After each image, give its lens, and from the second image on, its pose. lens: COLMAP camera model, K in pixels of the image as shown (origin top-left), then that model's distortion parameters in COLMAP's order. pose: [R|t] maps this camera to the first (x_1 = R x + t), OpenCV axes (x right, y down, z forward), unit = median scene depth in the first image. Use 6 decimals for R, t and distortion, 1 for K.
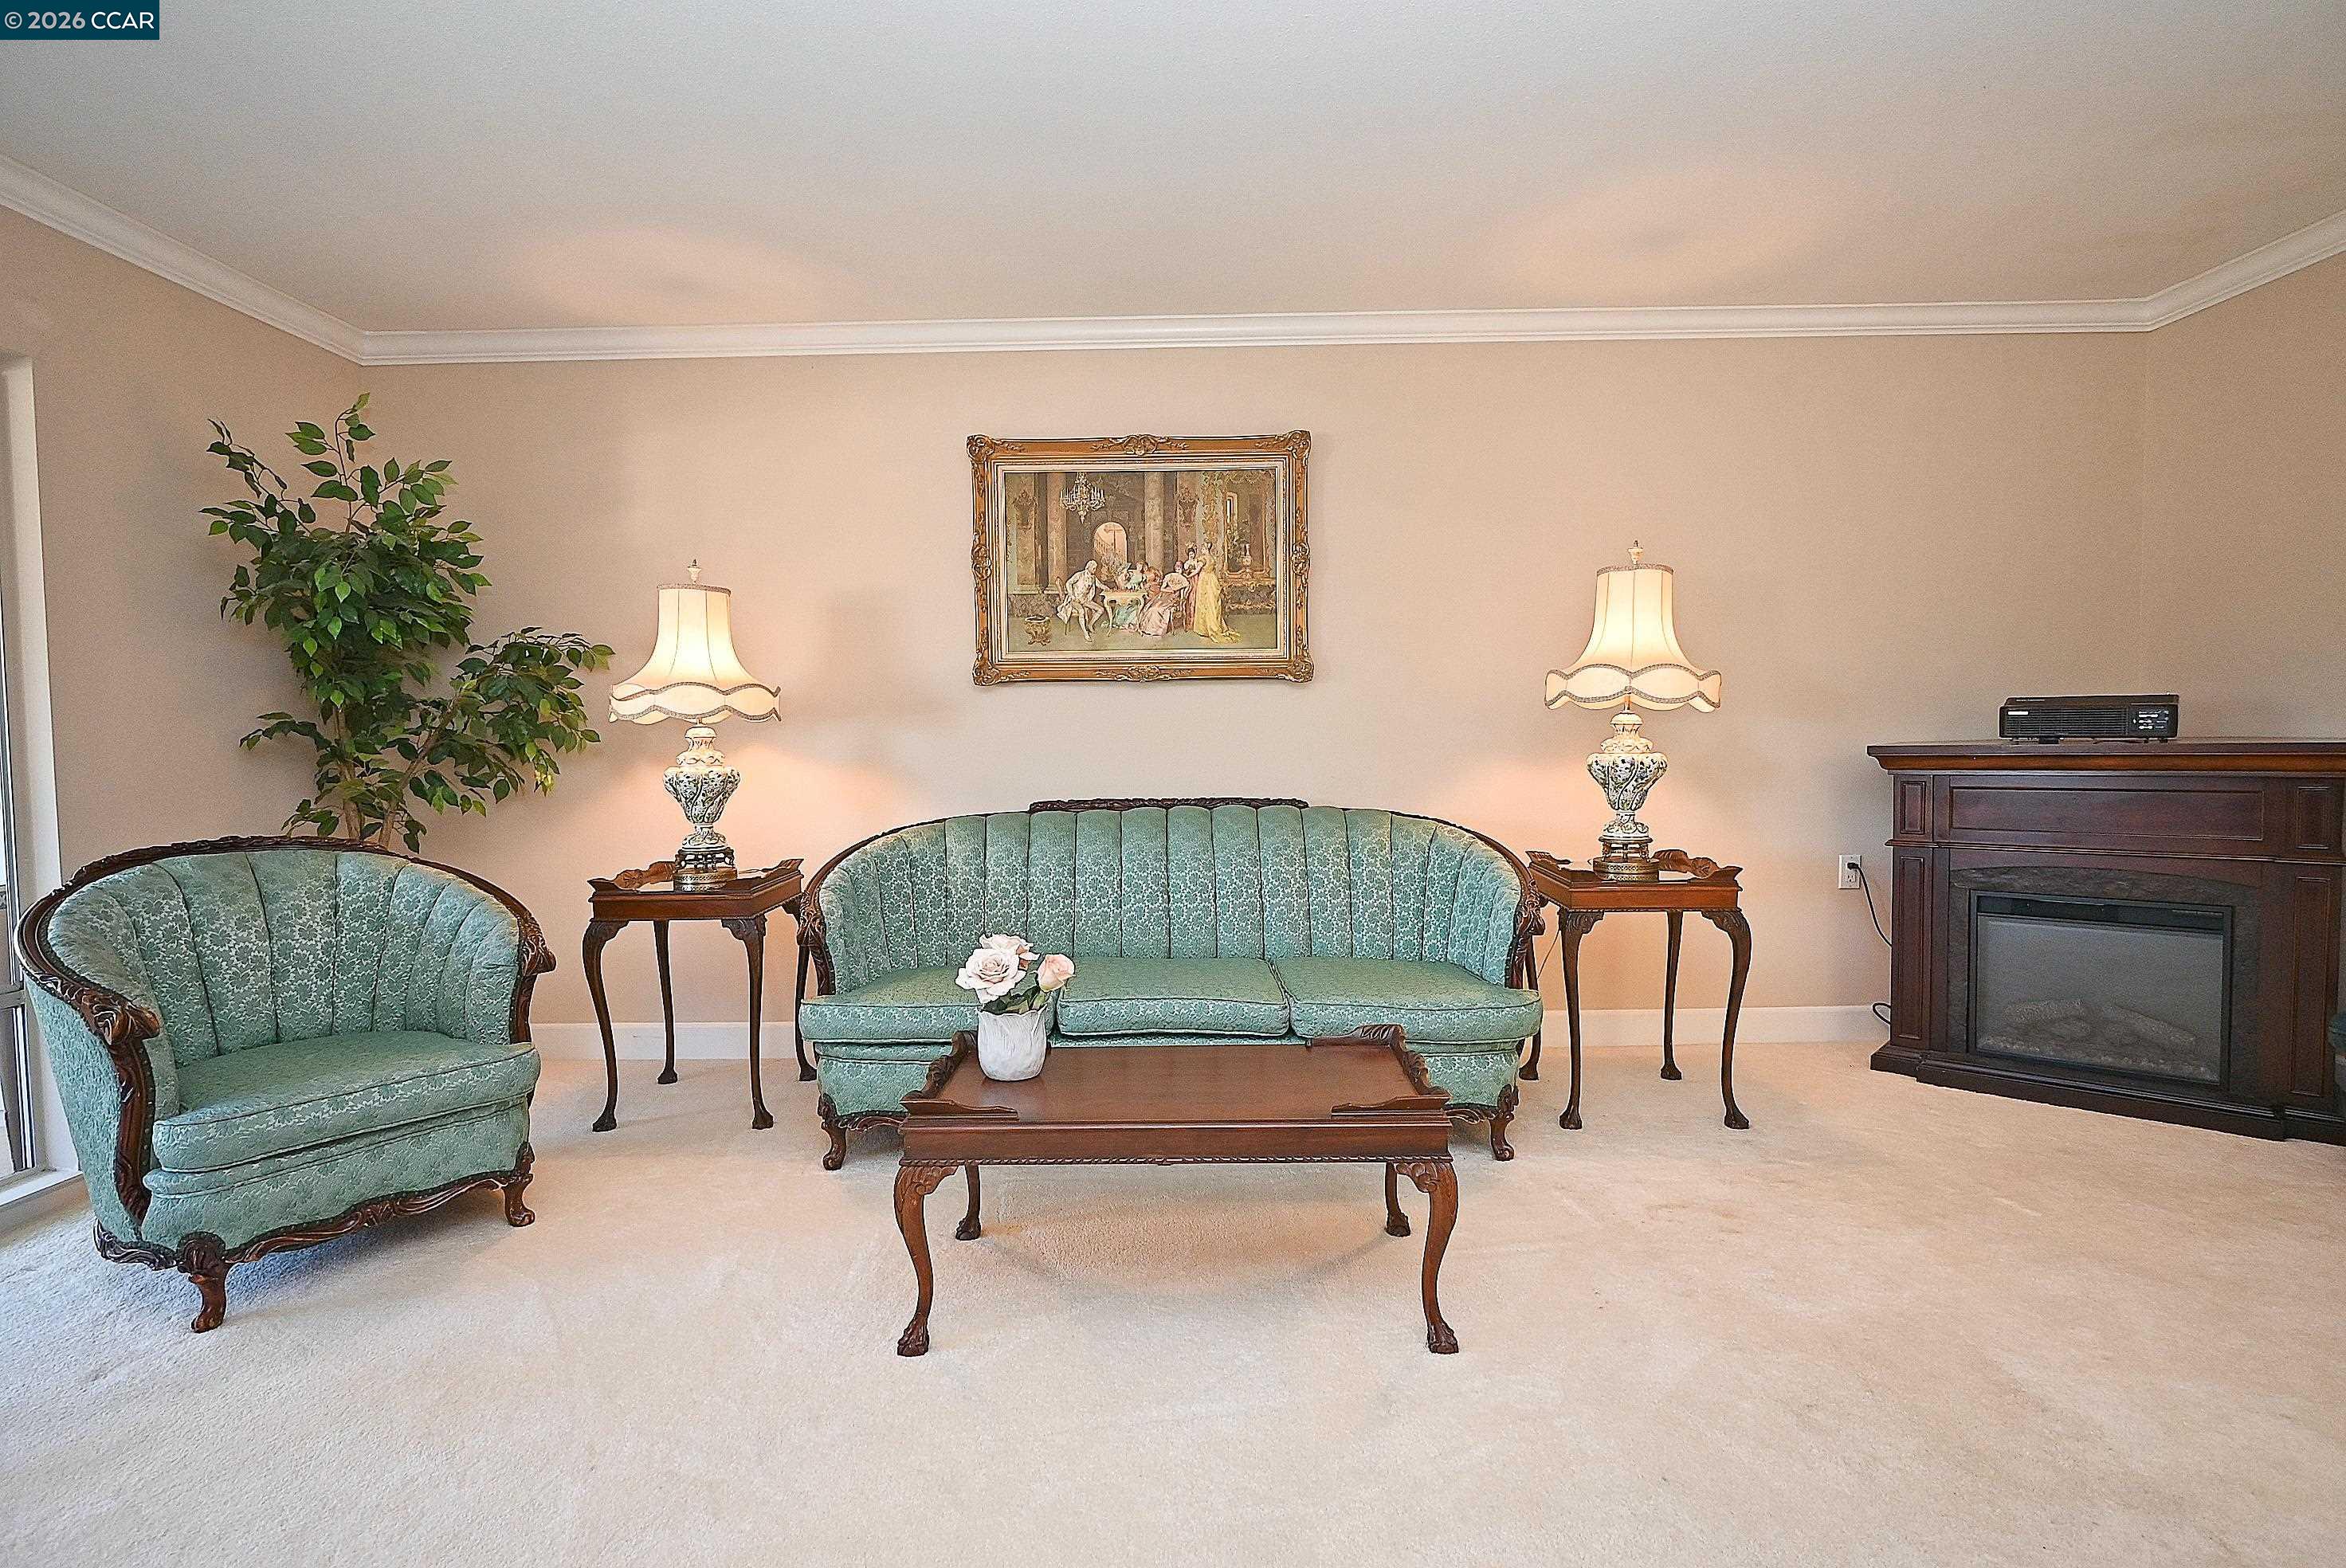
lens RADIAL K [[1164.7, 0, 1178.0], [0, 1164.7, 786.3], [0, 0, 1]] dist [-0.003396, 0.001304]
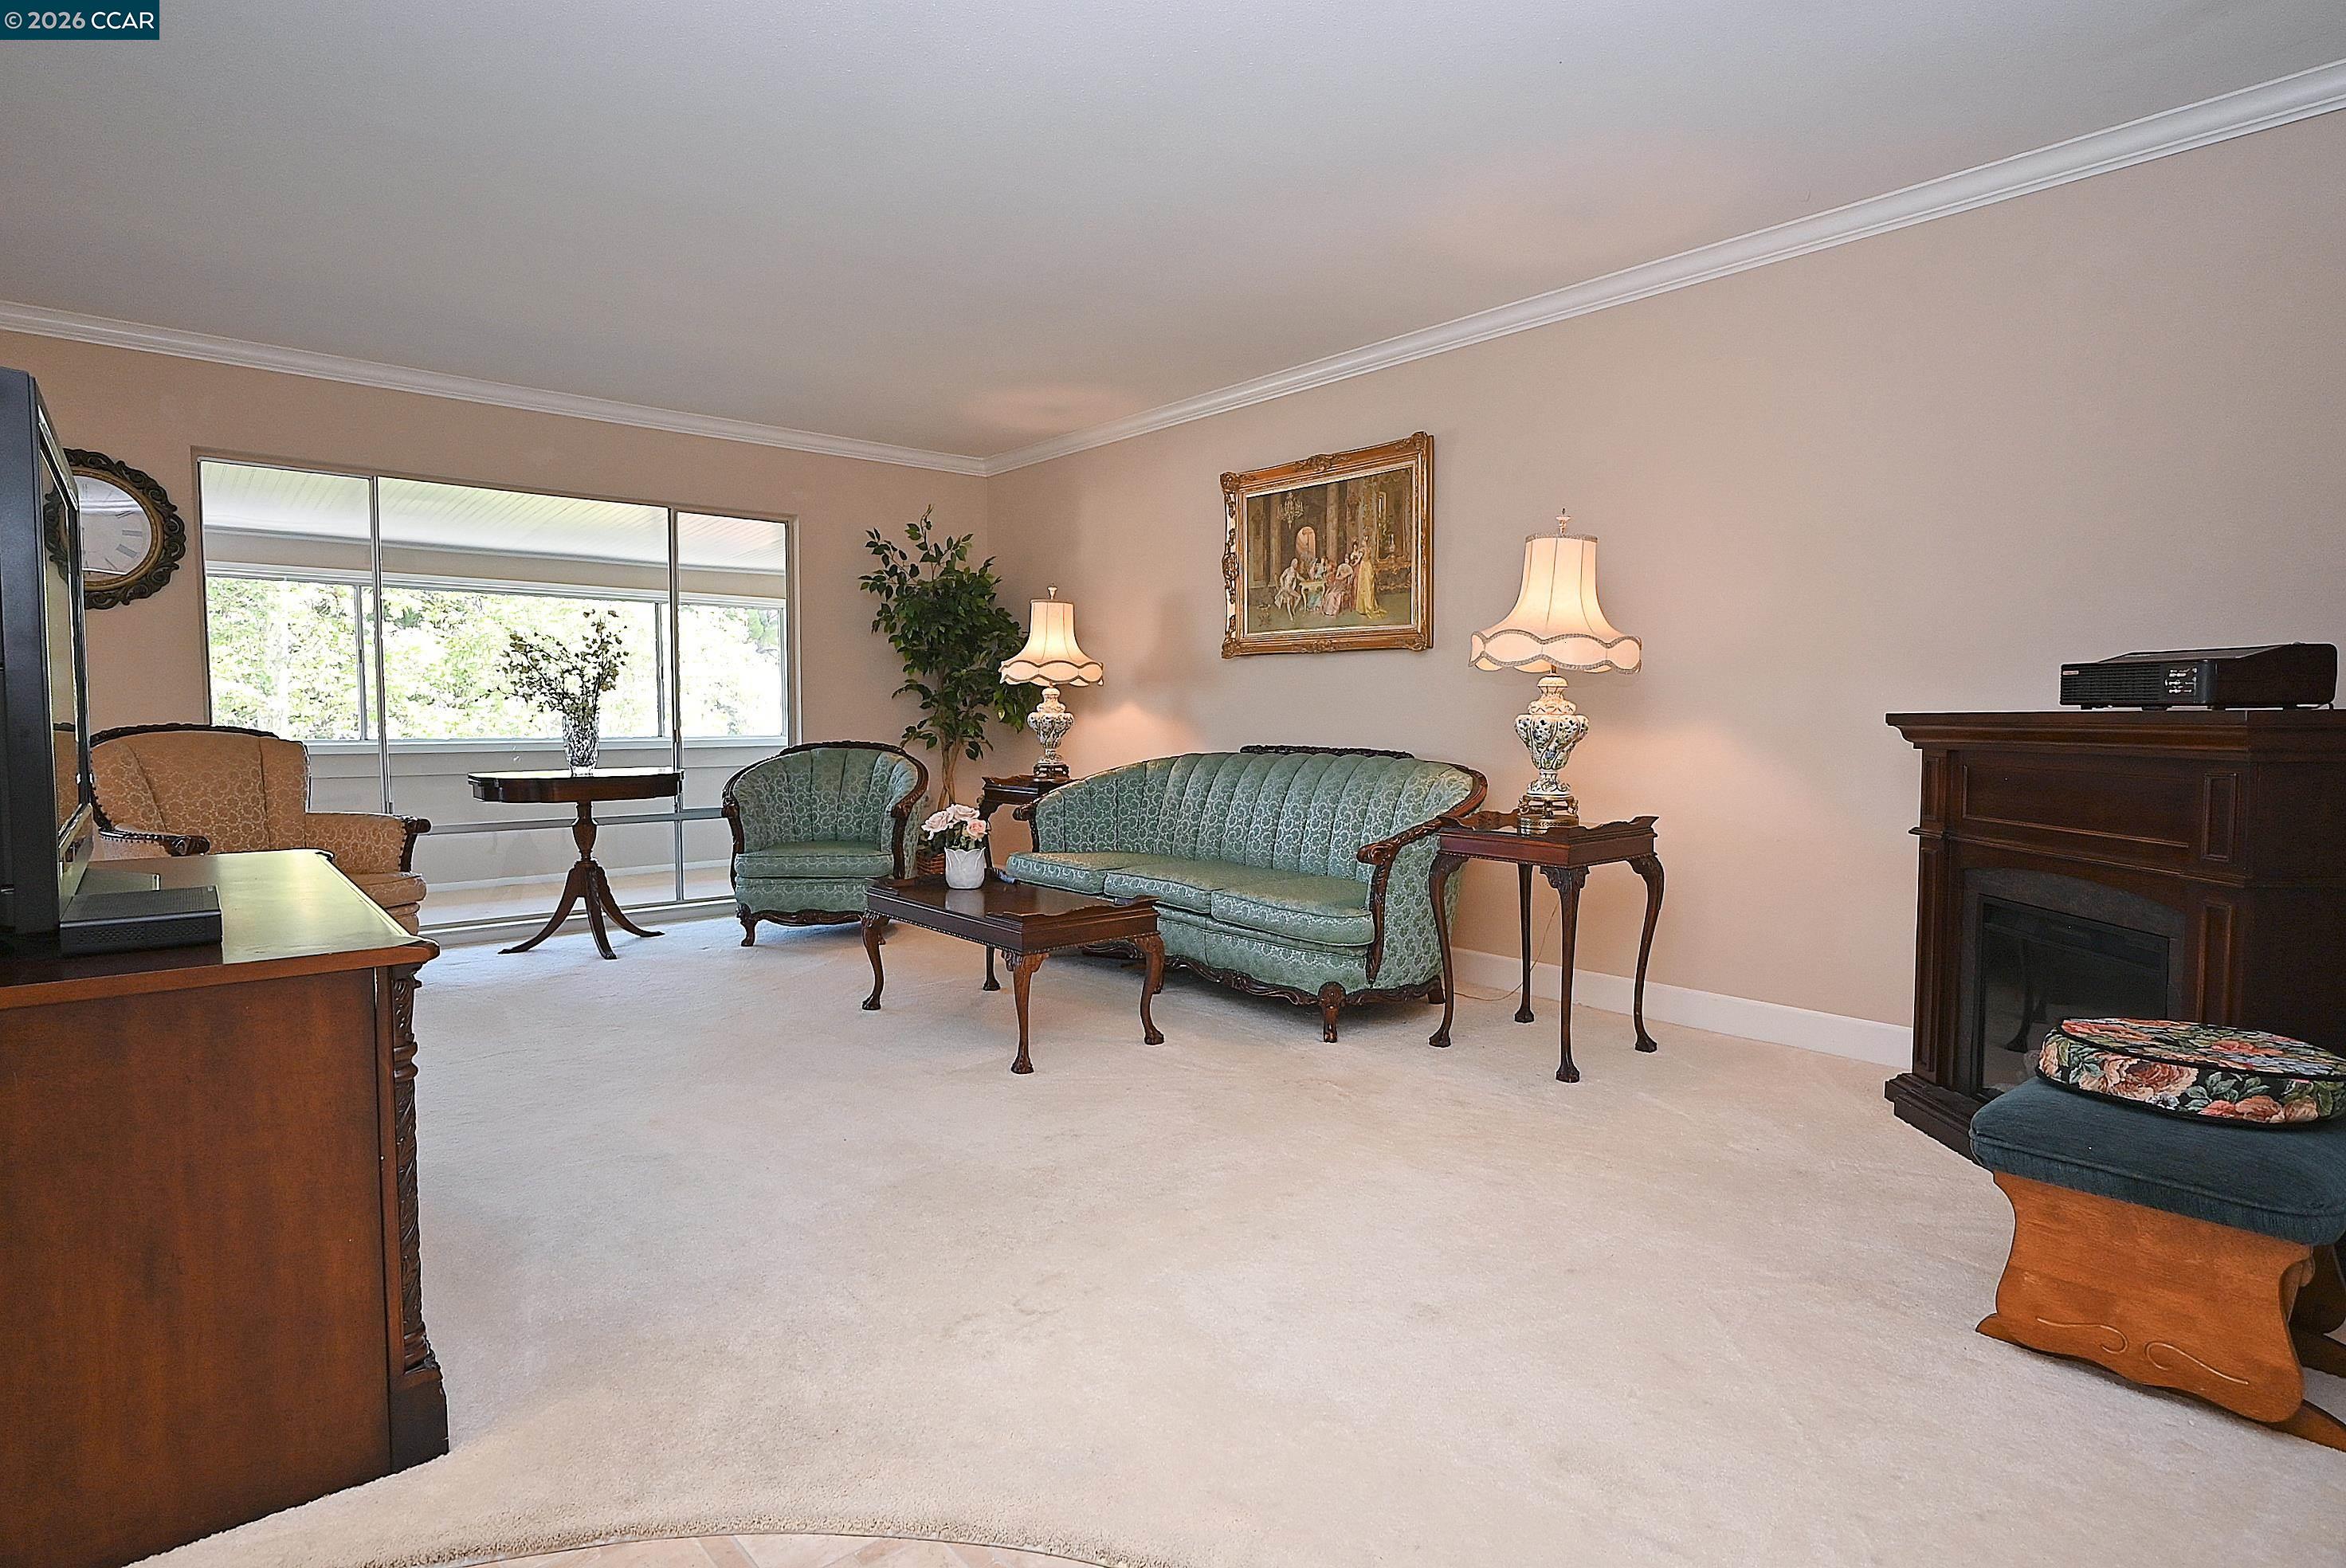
lens RADIAL K [[1197.8, 0, 1165.3], [0, 1197.8, 786.5], [0, 0, 1]] dist [-0.001145, 0.001261]
pose [[0.661806, 0.063641, -0.746969, 0.829205], [-0.047316, 0.997950, 0.043104, 0.005178], [0.748180, 0.006817, 0.663461, 0.027393]]
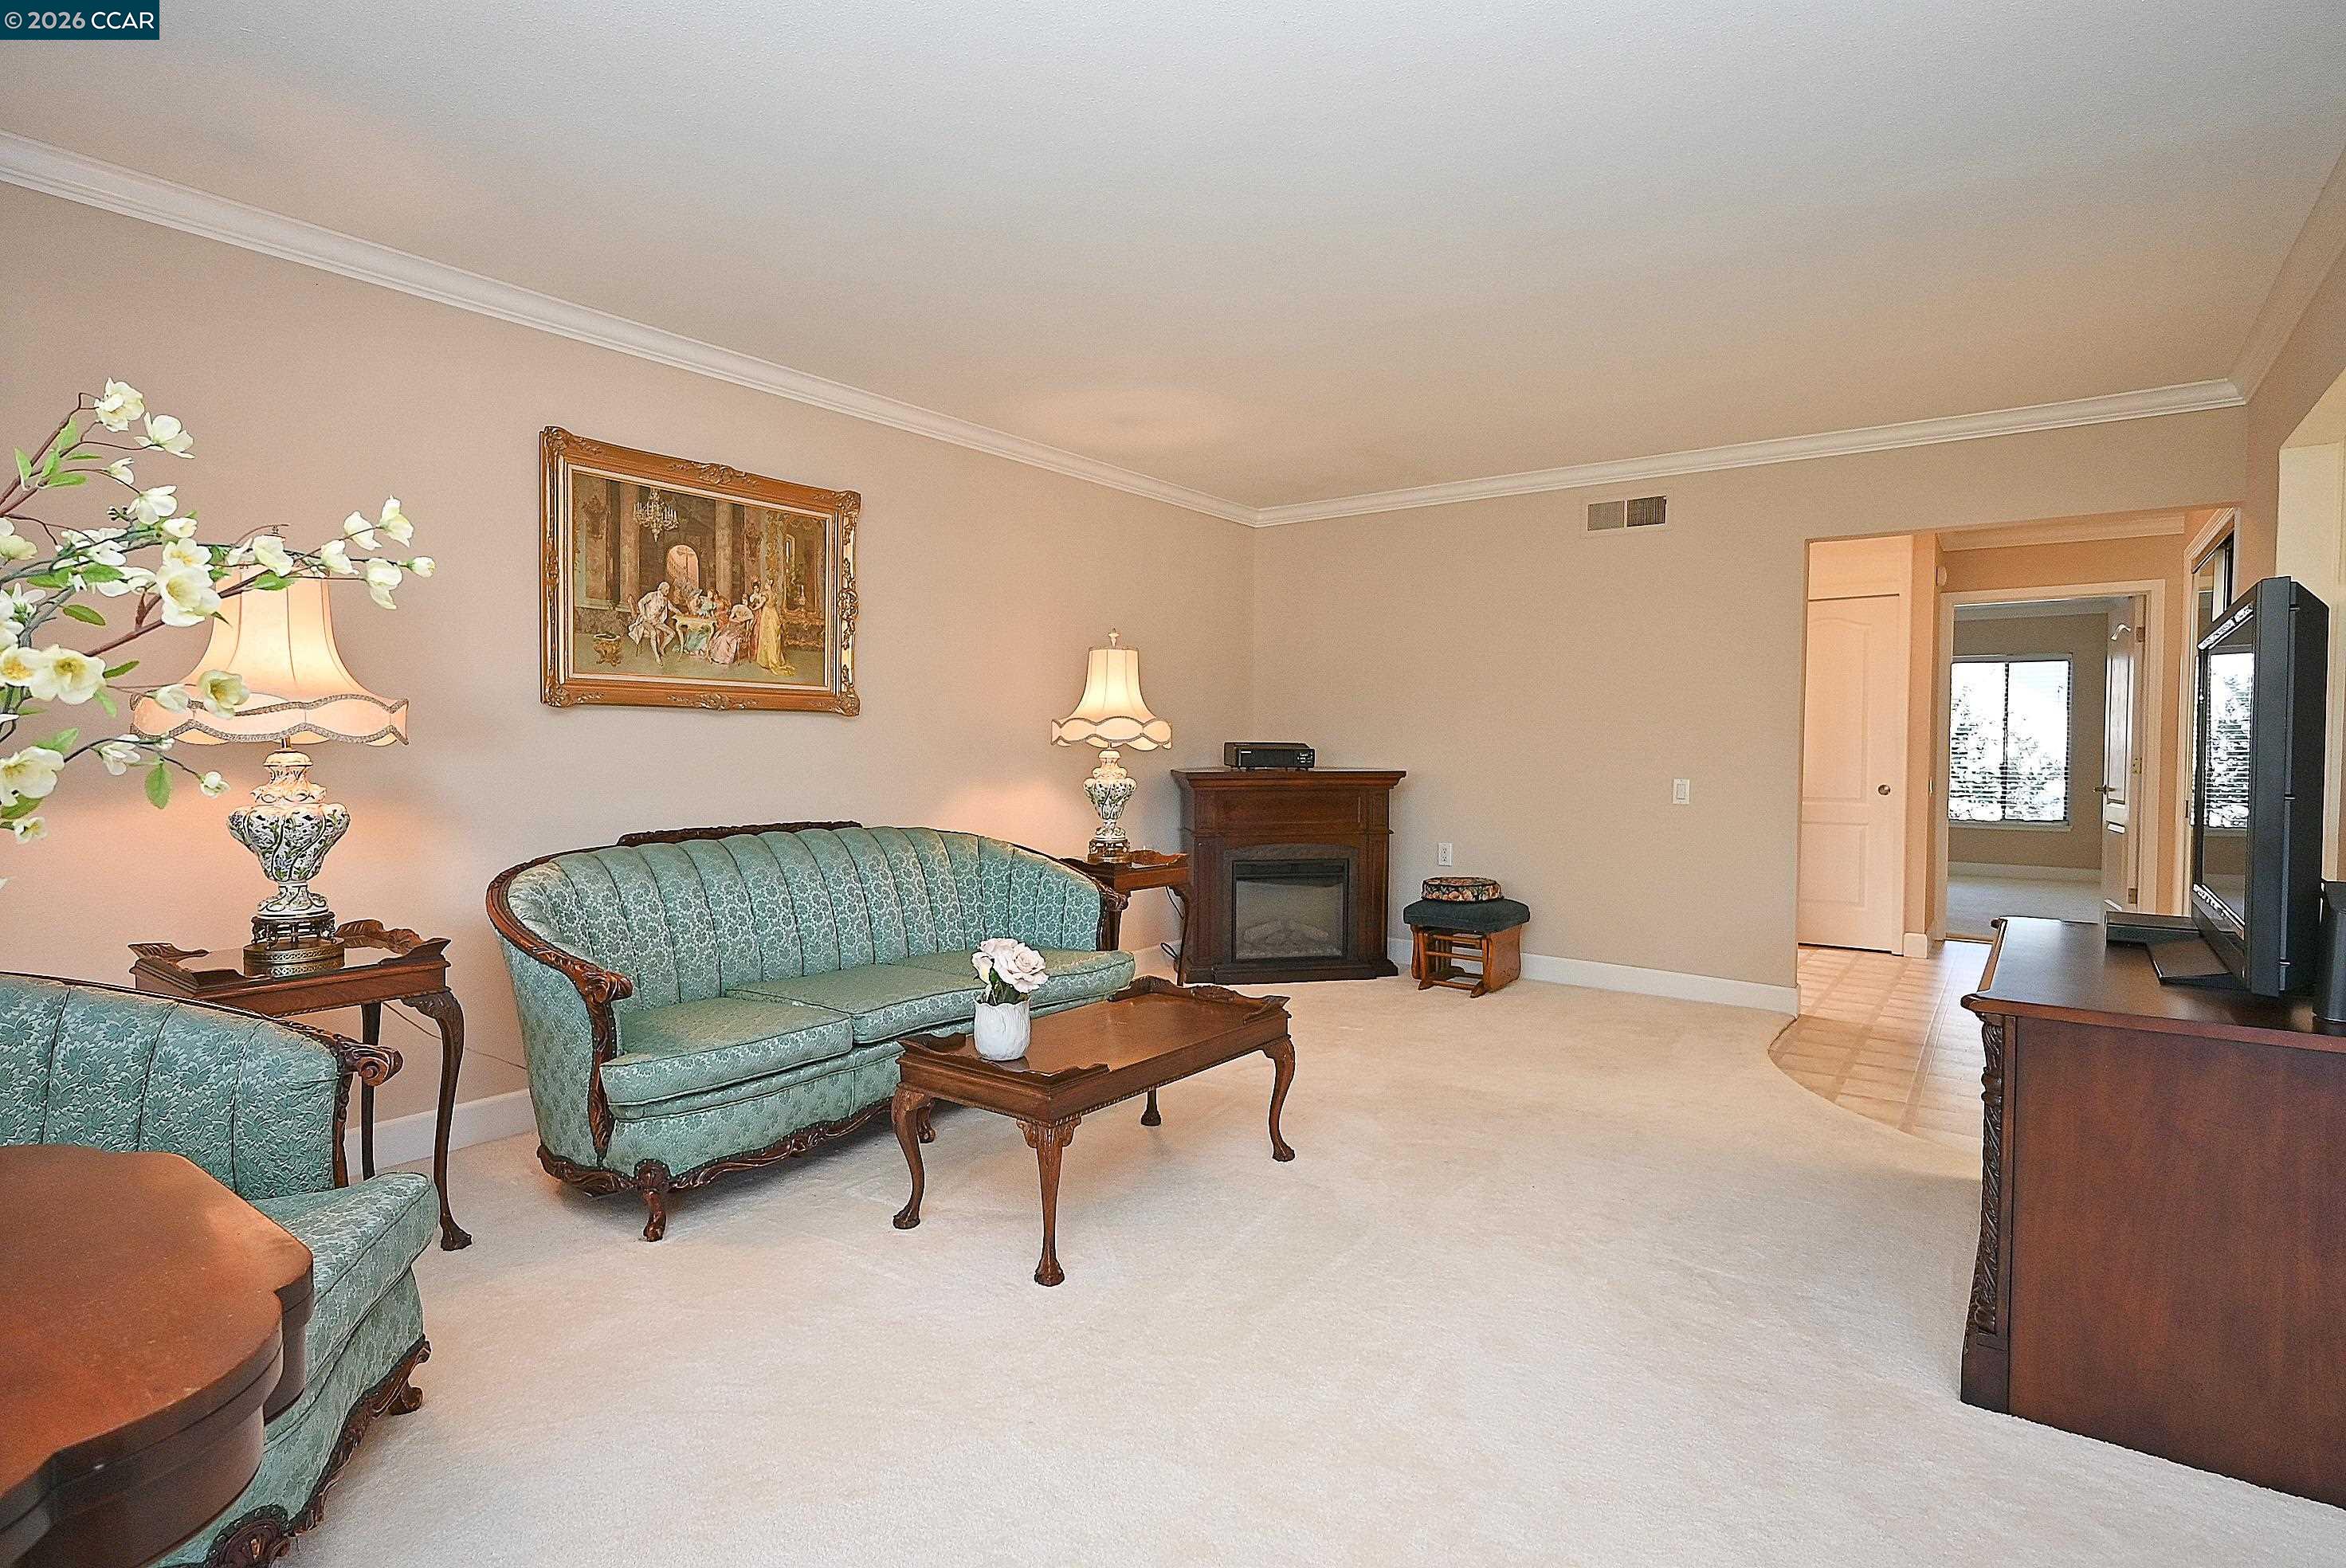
lens RADIAL K [[1164.7, 0, 1178.0], [0, 1164.7, 786.3], [0, 0, 1]] dist [-0.003396, 0.001304]
pose [[0.589349, -0.012102, 0.807788, -0.605670], [0.024564, 0.999694, -0.002944, -0.011486], [-0.807505, 0.021578, 0.589466, 0.093468]]
